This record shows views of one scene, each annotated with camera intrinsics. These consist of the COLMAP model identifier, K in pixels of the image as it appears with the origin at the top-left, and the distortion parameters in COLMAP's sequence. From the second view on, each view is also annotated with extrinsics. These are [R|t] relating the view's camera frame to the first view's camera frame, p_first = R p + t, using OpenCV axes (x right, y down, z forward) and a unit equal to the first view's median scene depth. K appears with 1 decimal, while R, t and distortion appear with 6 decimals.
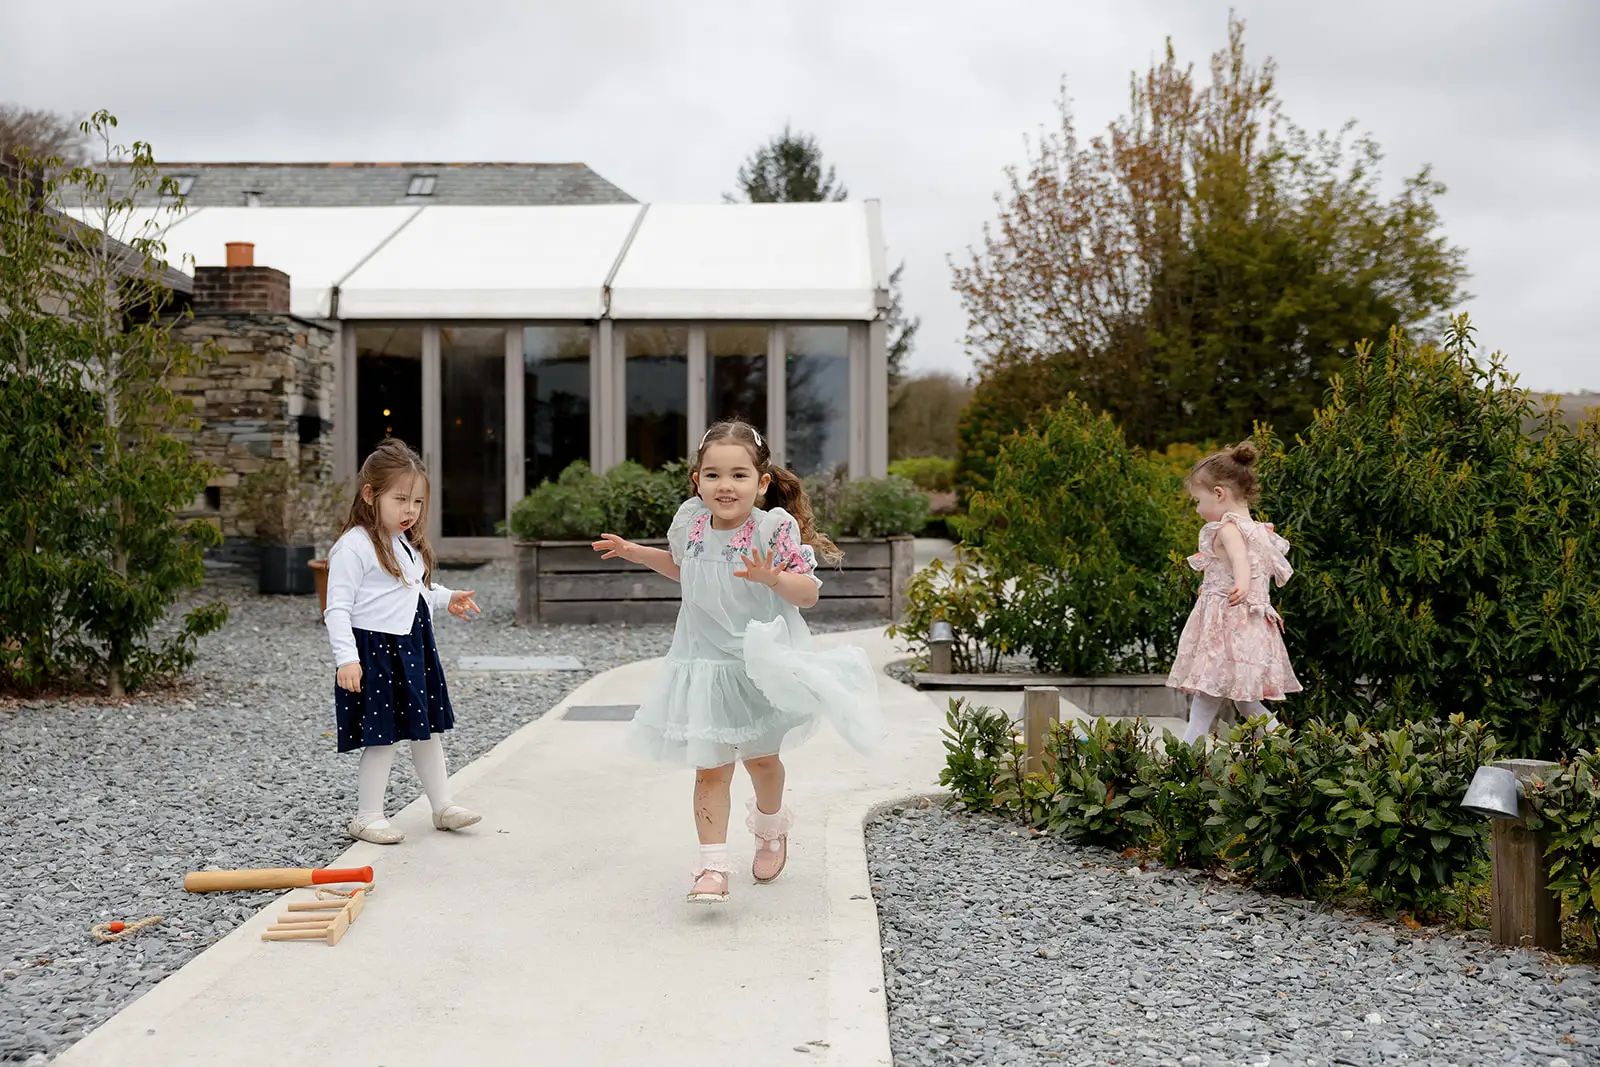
lens RADIAL K [[3451.7, 0, 799.0], [0, 3451.7, 533.1], [0, 0, 1]] dist [0.101018, 0.000000]
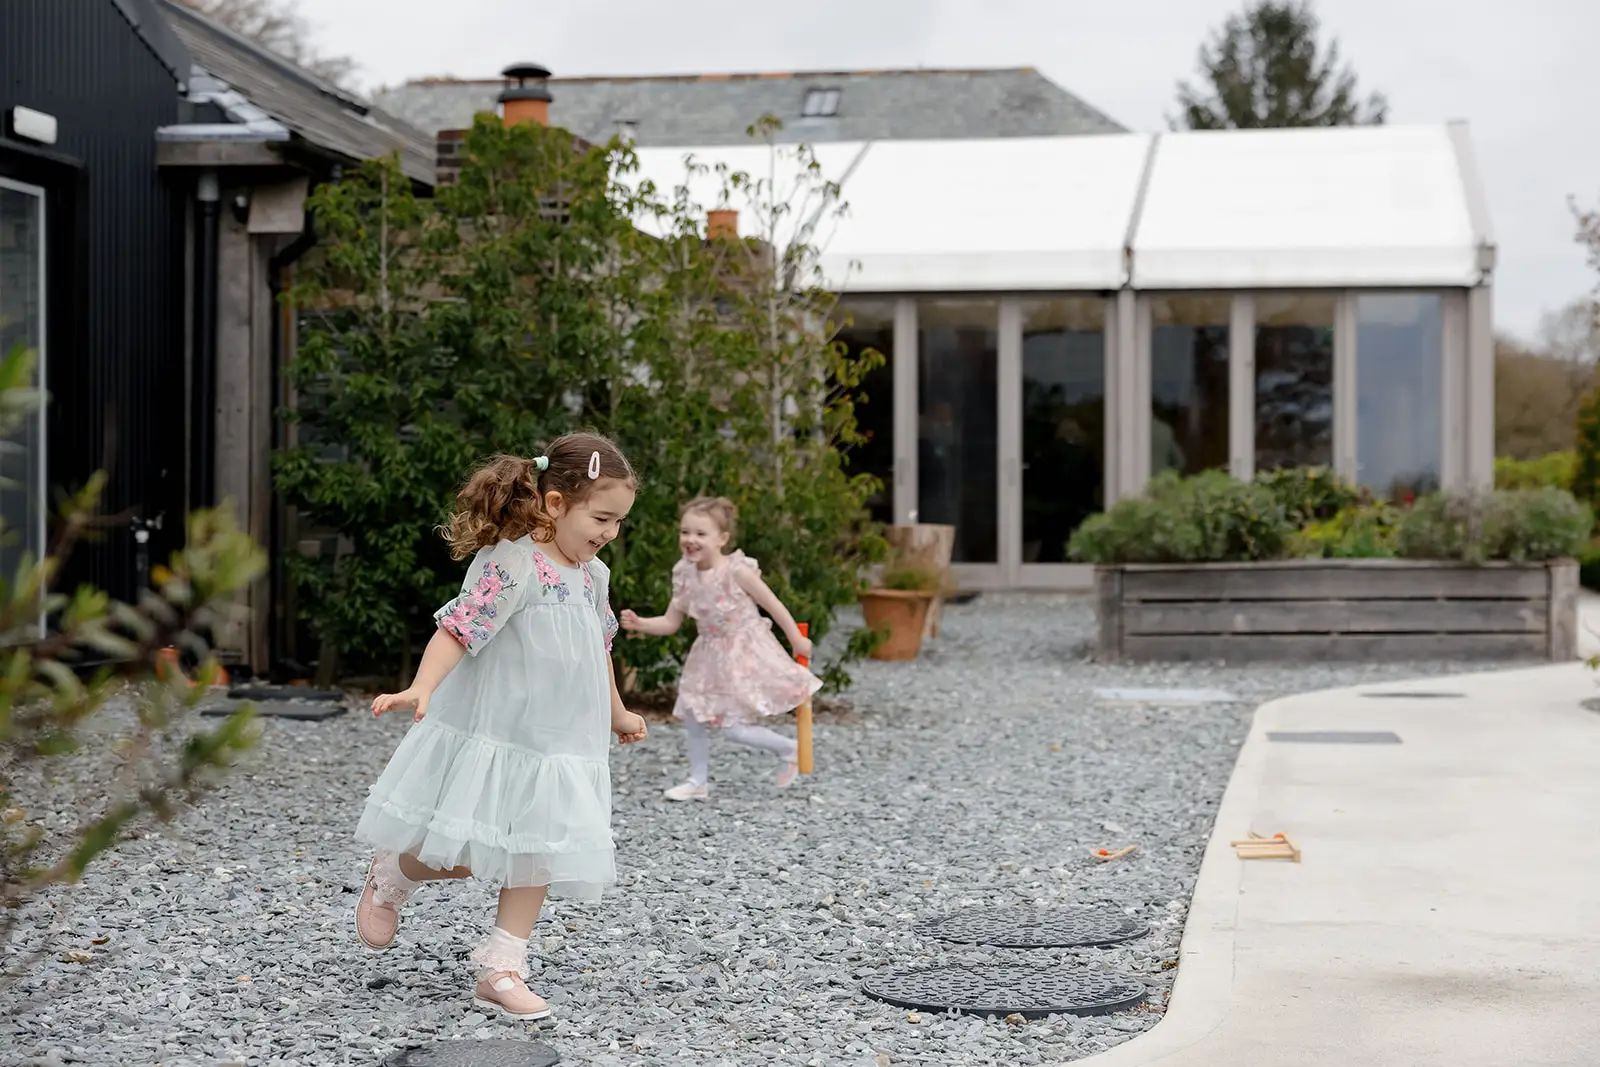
lens RADIAL K [[3451.7, 0, 802.4], [0, 3451.7, 532.4], [0, 0, 1]] dist [0.101018, 0.000000]
pose [[0.978381, 0.001827, -0.206804, 0.035390], [-0.002768, 0.999987, -0.004264, -0.002516], [0.206794, 0.004745, 0.978373, 0.209652]]
